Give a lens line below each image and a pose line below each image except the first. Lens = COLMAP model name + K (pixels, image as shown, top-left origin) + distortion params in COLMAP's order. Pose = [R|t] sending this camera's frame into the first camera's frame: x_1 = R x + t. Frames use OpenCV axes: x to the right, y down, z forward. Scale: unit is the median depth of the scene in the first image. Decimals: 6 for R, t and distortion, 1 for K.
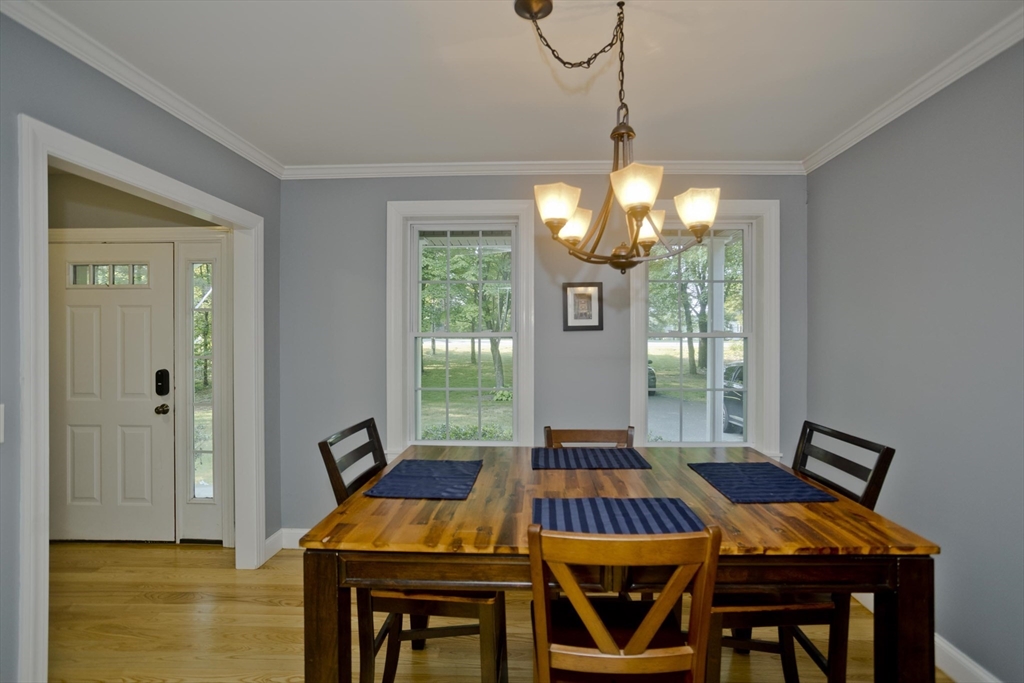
lens RADIAL K [[499.2, 0, 543.2], [0, 499.2, 339.8], [0, 0, 1]] dist [-0.042326, 0.000119]
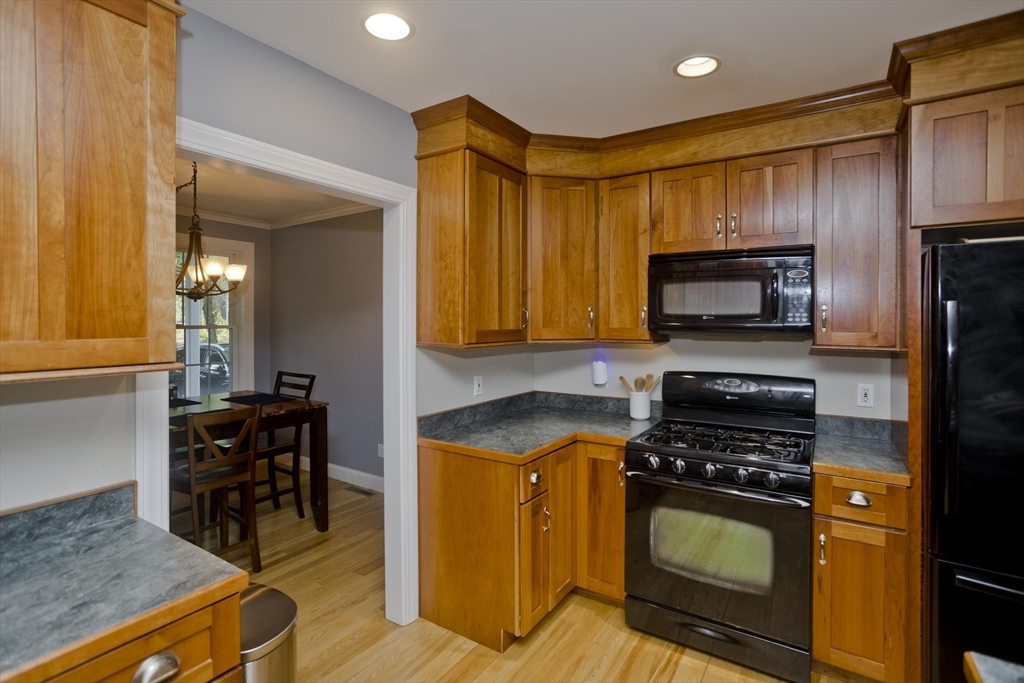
lens RADIAL K [[500.9, 0, 507.1], [0, 500.9, 324.2], [0, 0, 1]] dist [-0.053100, 0.033402]
pose [[0.558731, -0.003083, 0.829343, -0.783684], [0.001730, 0.999995, 0.002552, -0.045395], [-0.829347, 0.000009, 0.558734, -1.149390]]
